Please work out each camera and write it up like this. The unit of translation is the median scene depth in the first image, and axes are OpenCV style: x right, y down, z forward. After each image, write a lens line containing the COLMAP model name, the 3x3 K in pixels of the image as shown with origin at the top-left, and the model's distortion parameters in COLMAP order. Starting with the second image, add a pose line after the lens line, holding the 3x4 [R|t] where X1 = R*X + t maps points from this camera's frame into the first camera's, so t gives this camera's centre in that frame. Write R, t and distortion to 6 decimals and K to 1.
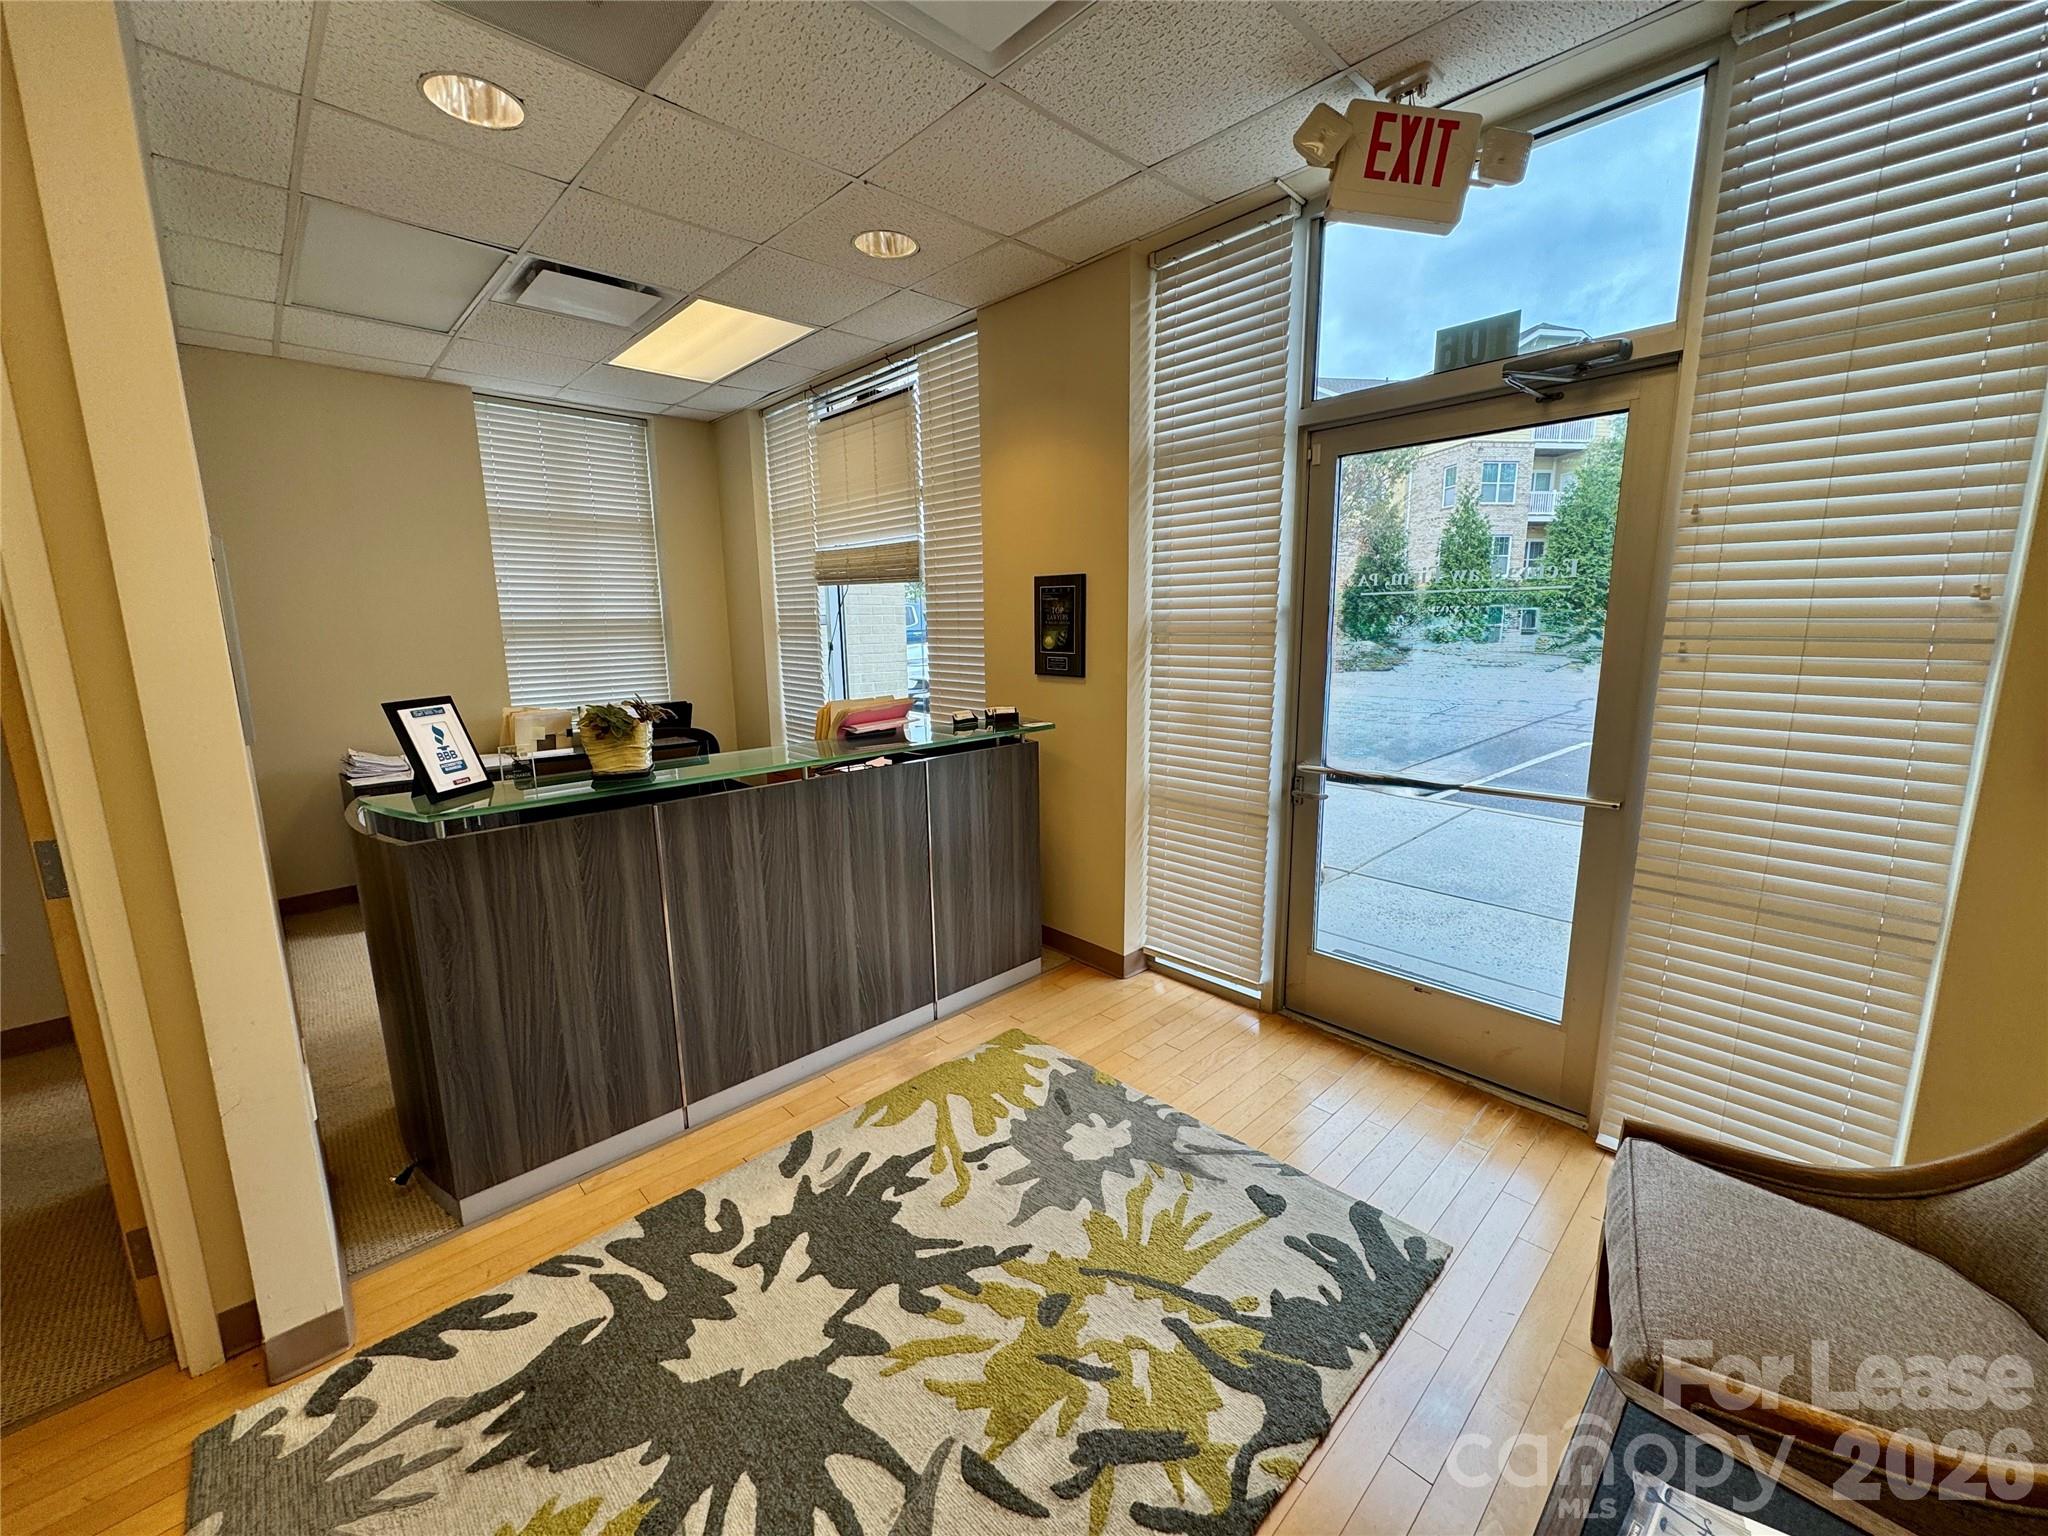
lens RADIAL K [[813.3, 0, 1033.7], [0, 813.3, 763.3], [0, 0, 1]] dist [-0.001475, -0.000178]
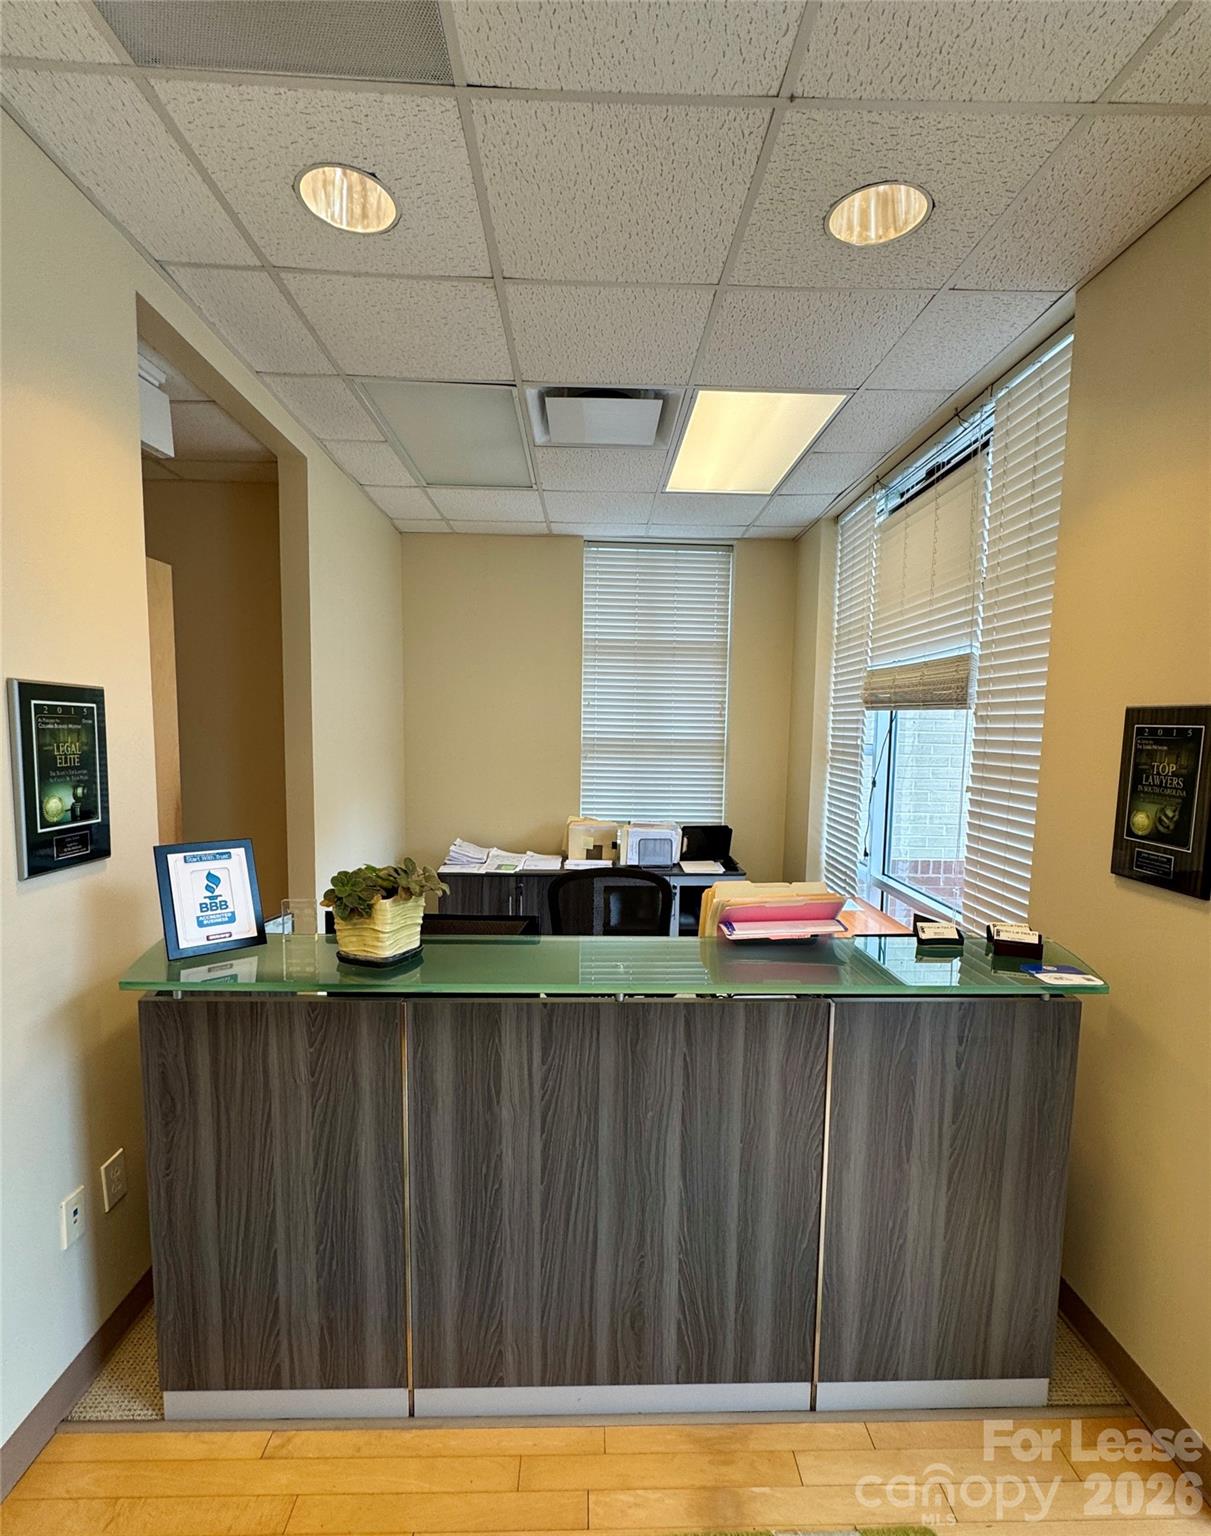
lens RADIAL K [[742.5, 0, 608.6], [0, 742.5, 806.4], [0, 0, 1]] dist [-0.000937, 0.000081]
pose [[0.736293, 0.097225, -0.669642, 0.138716], [-0.145377, 0.989243, -0.016220, -0.152799], [0.660862, 0.109293, 0.742507, 0.586111]]
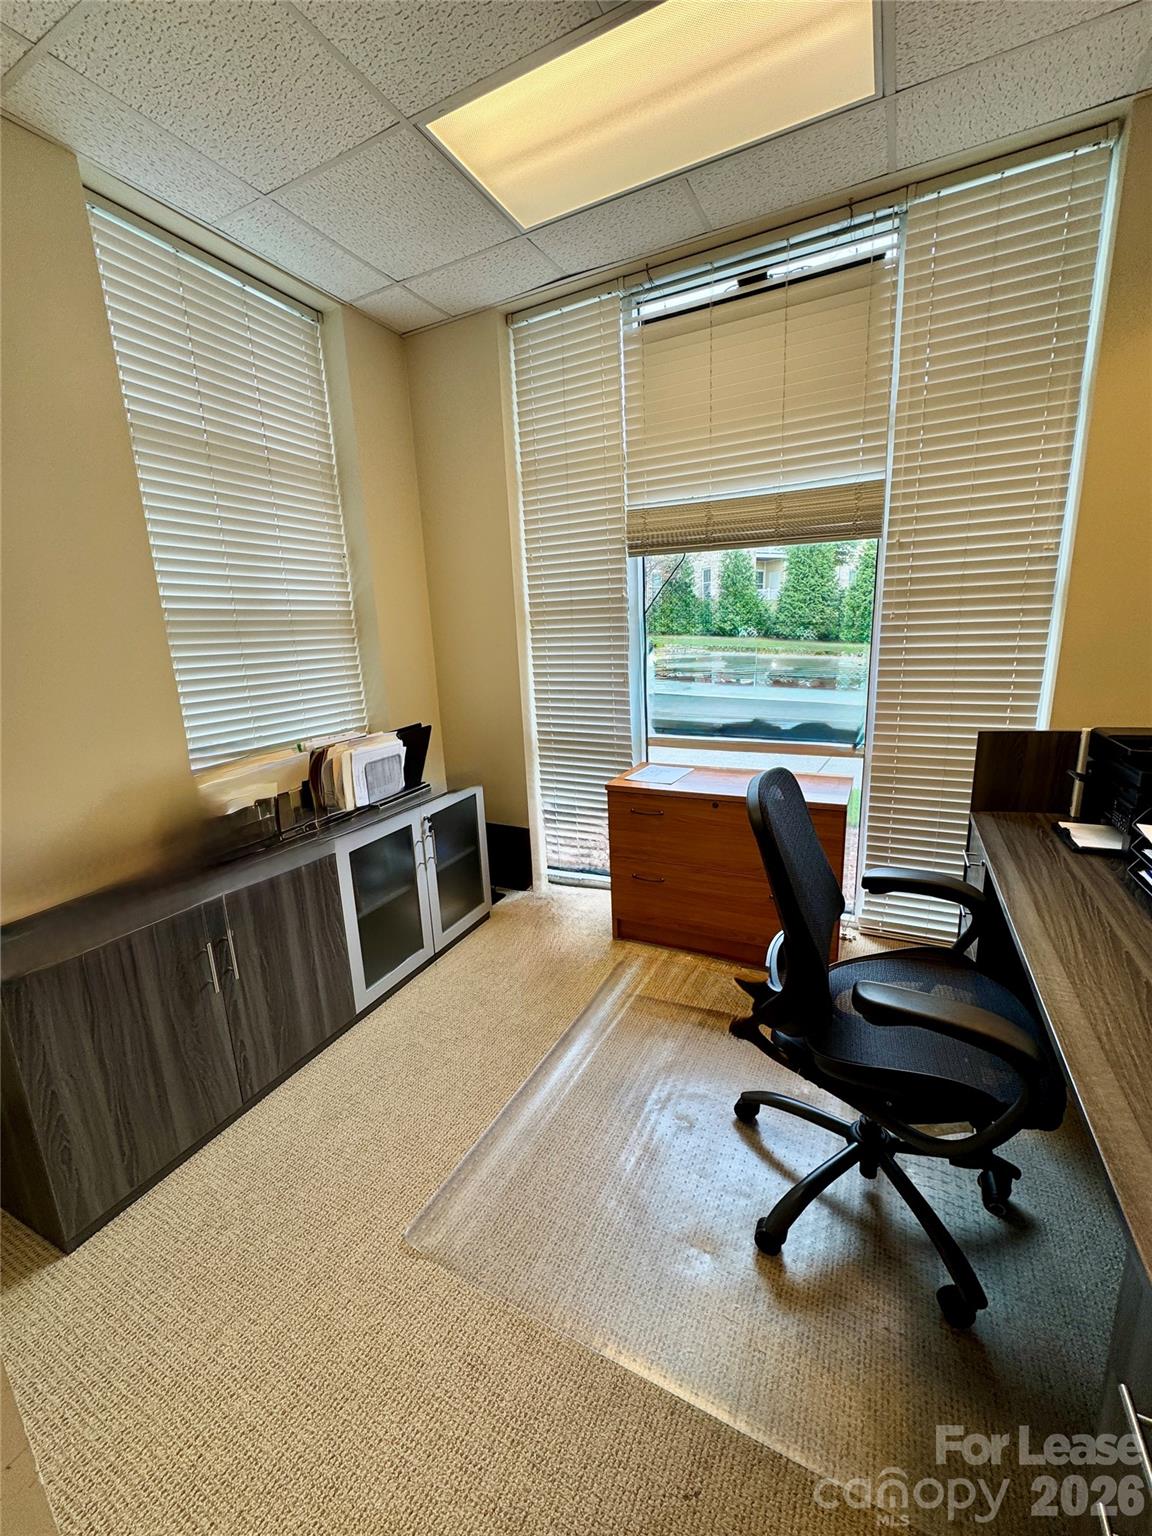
lens RADIAL K [[610.0, 0, 576.0], [0, 610.0, 768.0], [0, 0, 1]] dist [-0.001475, -0.000178]
pose [[0.943827, -0.106573, 0.312782, -1.125069], [0.091015, 0.993793, 0.063971, -0.138690], [-0.317658, -0.031910, 0.947668, 1.032568]]
